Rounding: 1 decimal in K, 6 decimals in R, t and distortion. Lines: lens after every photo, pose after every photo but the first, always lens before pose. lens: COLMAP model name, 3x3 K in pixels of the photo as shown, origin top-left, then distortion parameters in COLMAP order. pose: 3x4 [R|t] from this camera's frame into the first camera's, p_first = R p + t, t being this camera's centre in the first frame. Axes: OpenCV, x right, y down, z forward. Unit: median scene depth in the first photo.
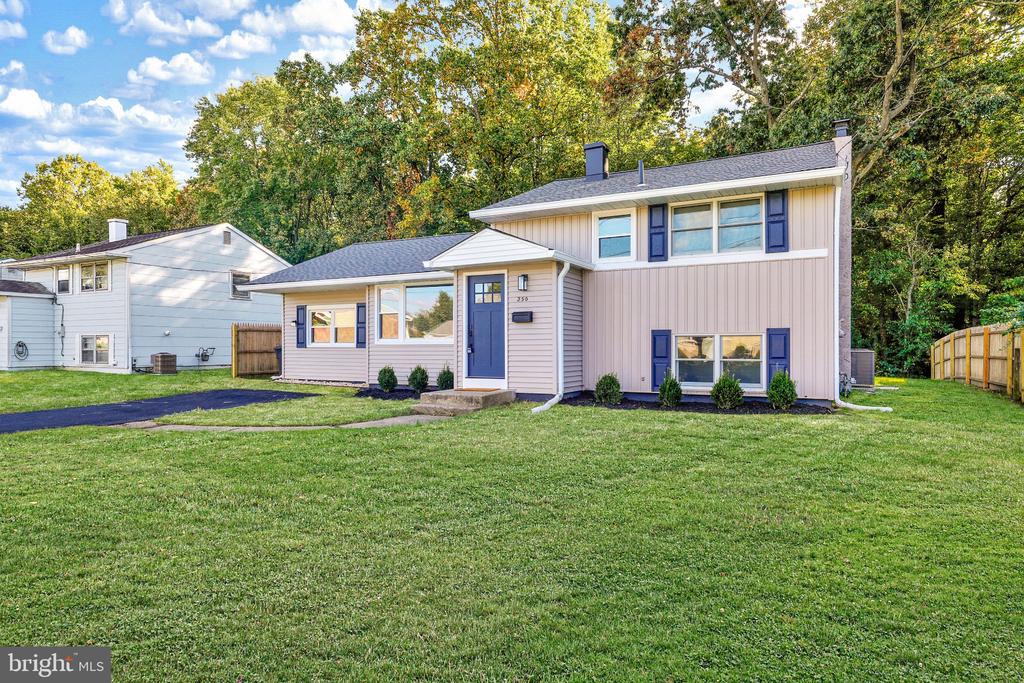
lens RADIAL K [[597.9, 0, 508.5], [0, 597.9, 344.4], [0, 0, 1]] dist [-0.003306, -0.000301]
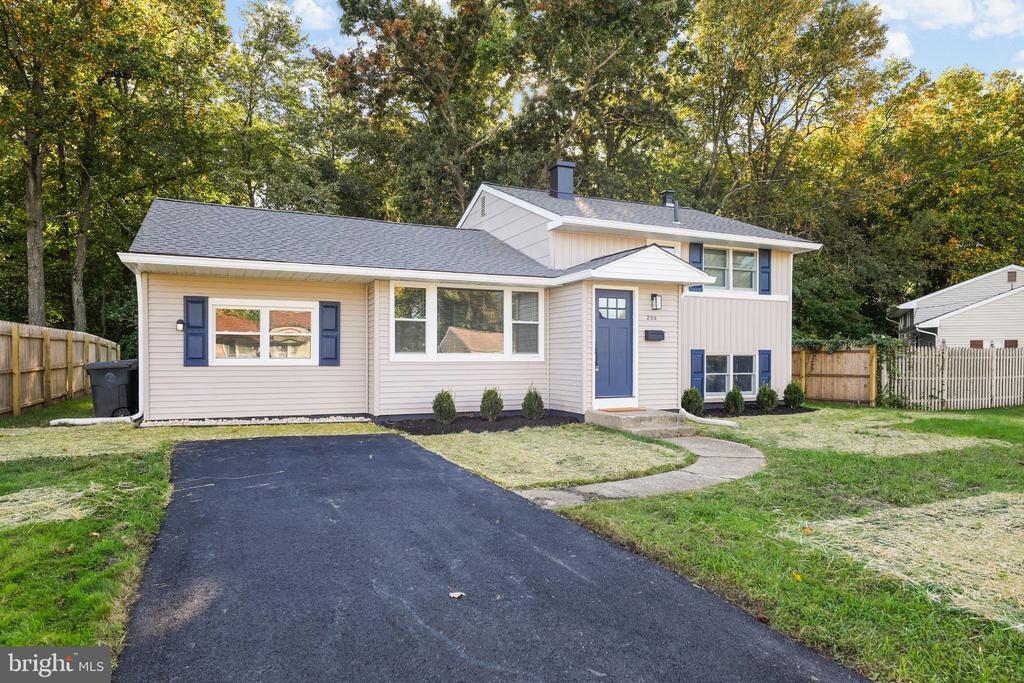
lens RADIAL K [[650.6, 0, 517.2], [0, 650.6, 347.7], [0, 0, 1]] dist [-0.000894, -0.001310]
pose [[0.606274, 0.015586, 0.795103, -0.983565], [-0.003844, 0.999854, -0.016669, -0.005168], [-0.795247, 0.007050, 0.606245, 0.502262]]
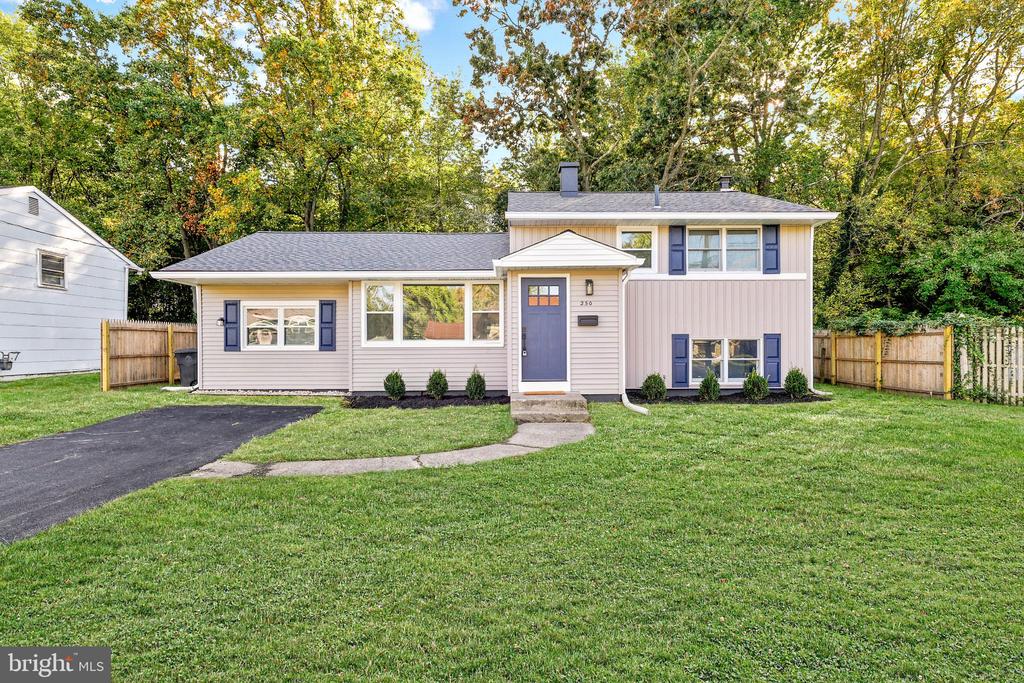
lens RADIAL K [[522.1, 0, 509.5], [0, 522.1, 341.8], [0, 0, 1]] dist [0.004286, 0.002851]
pose [[0.880561, 0.001645, 0.473930, -0.514287], [0.001375, 0.999981, -0.006025, -0.003977], [-0.473931, 0.005957, 0.880542, 0.265094]]
